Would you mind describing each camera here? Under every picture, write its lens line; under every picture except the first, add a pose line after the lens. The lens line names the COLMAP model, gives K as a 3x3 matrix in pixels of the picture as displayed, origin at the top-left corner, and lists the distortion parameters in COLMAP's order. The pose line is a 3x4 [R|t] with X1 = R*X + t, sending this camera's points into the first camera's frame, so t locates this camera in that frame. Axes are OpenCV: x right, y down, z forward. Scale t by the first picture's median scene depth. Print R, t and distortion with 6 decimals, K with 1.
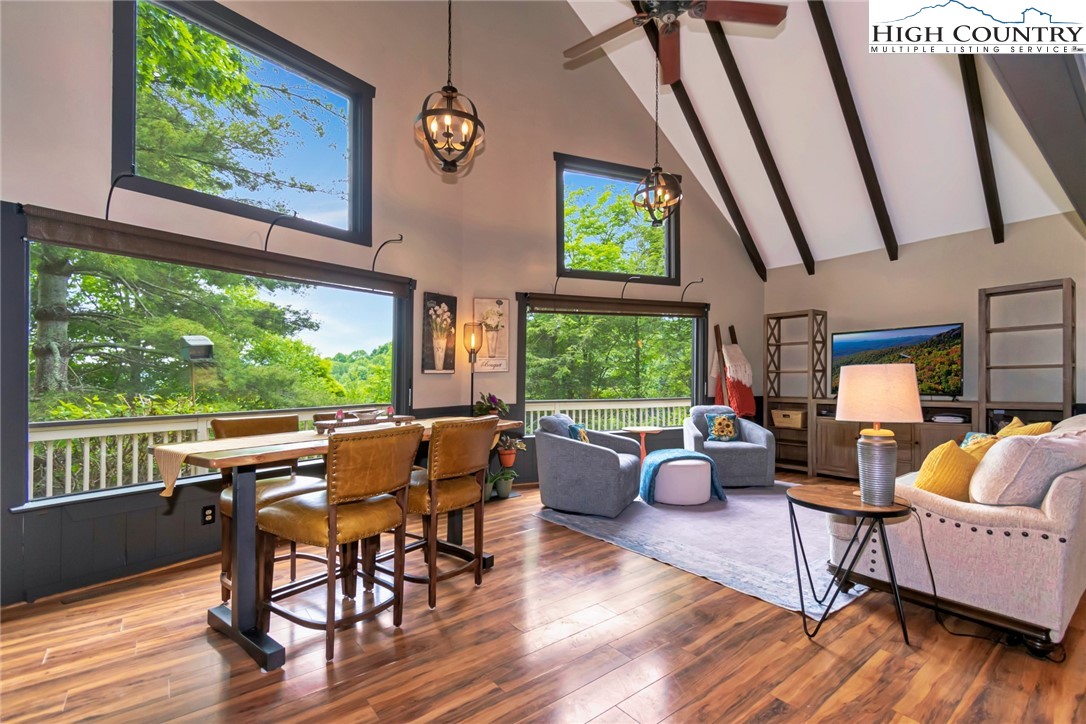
lens RADIAL K [[492.1, 0, 549.1], [0, 492.1, 387.3], [0, 0, 1]] dist [0.000295, -0.000330]
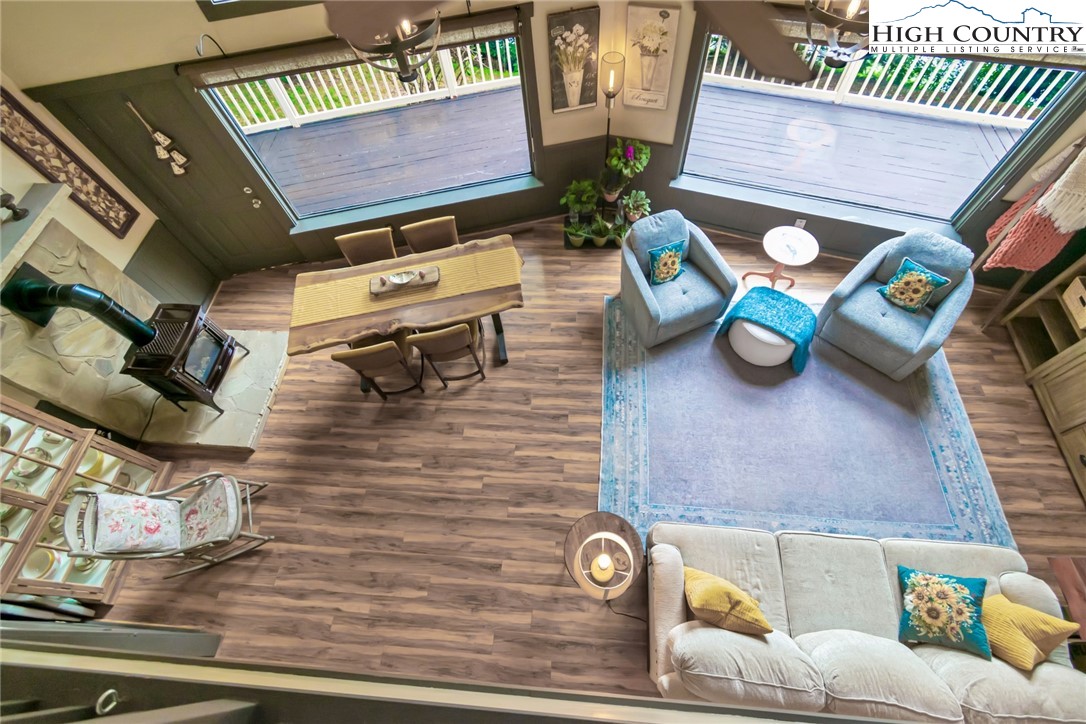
lens RADIAL K [[492.1, 0, 538.4], [0, 492.1, 362.6], [0, 0, 1]] dist [0.000295, -0.000330]
pose [[0.733599, 0.569327, -0.371079, 0.311835], [0.053438, 0.496022, 0.866664, -0.560079], [0.677478, -0.655613, 0.333458, 0.356253]]
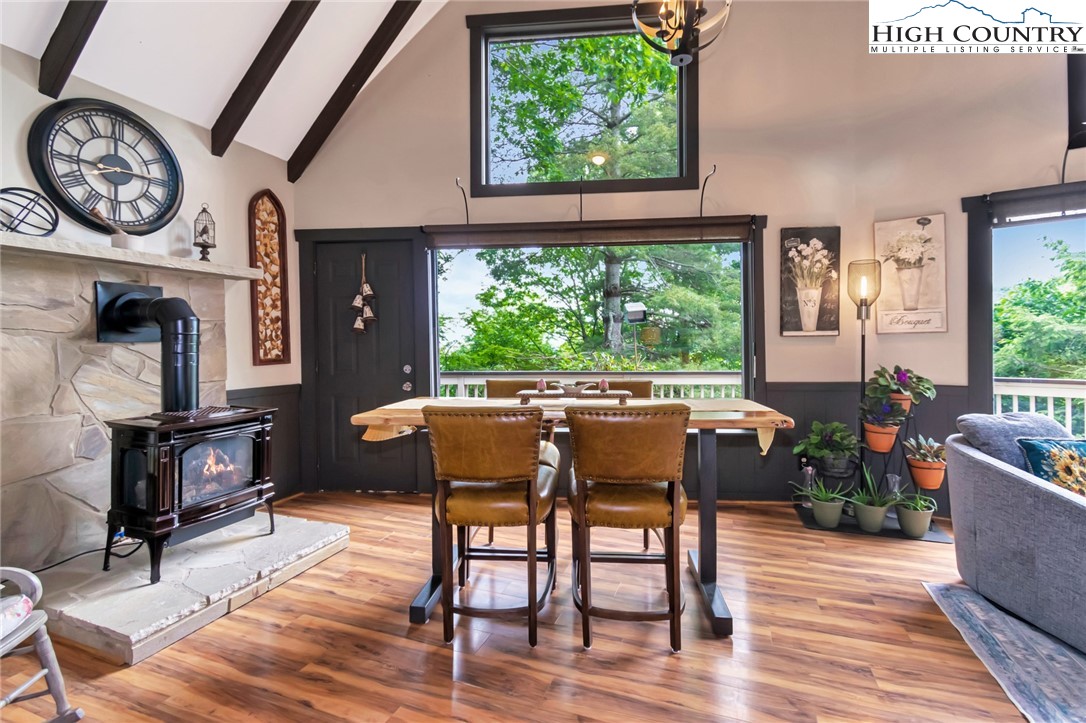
lens RADIAL K [[492.1, 0, 538.4], [0, 492.1, 346.6], [0, 0, 1]] dist [0.000295, -0.000330]
pose [[0.513644, 0.015845, -0.857857, 0.193150], [-0.015696, 0.999836, 0.009069, -0.012632], [0.857860, 0.008806, 0.513808, 0.277167]]
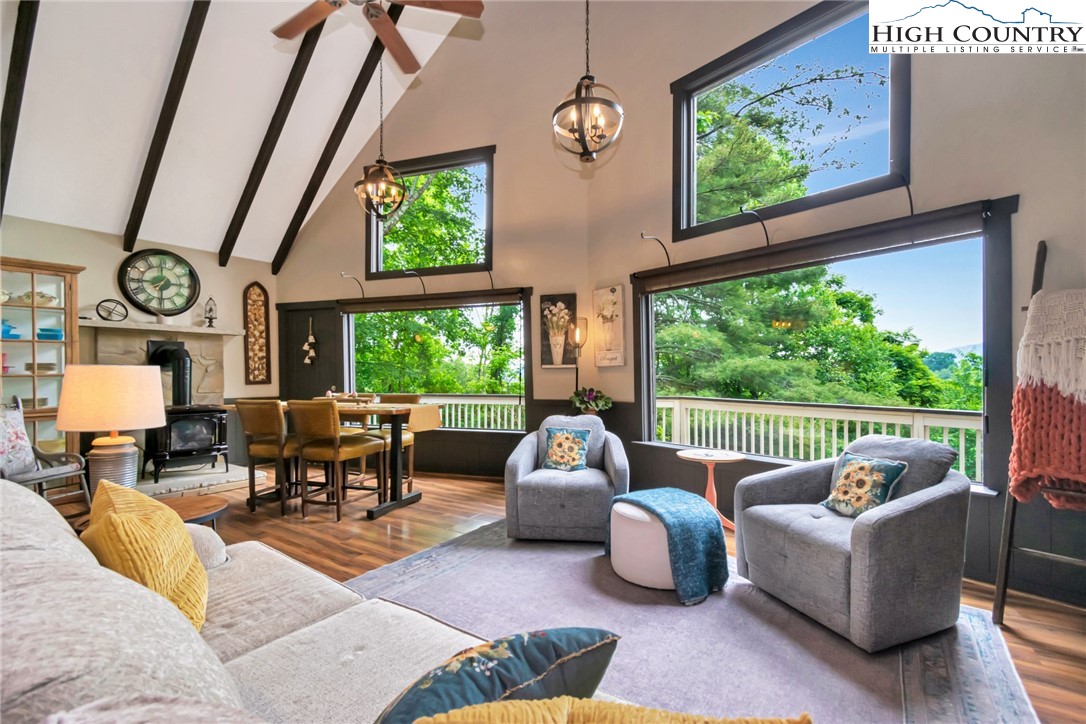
lens RADIAL K [[492.1, 0, 546.5], [0, 492.1, 372.9], [0, 0, 1]] dist [0.000295, -0.000330]
pose [[0.297250, 0.005379, -0.954784, 0.766996], [-0.020379, 0.999792, -0.000712, -0.017067], [0.954582, 0.019669, 0.297298, 0.646803]]
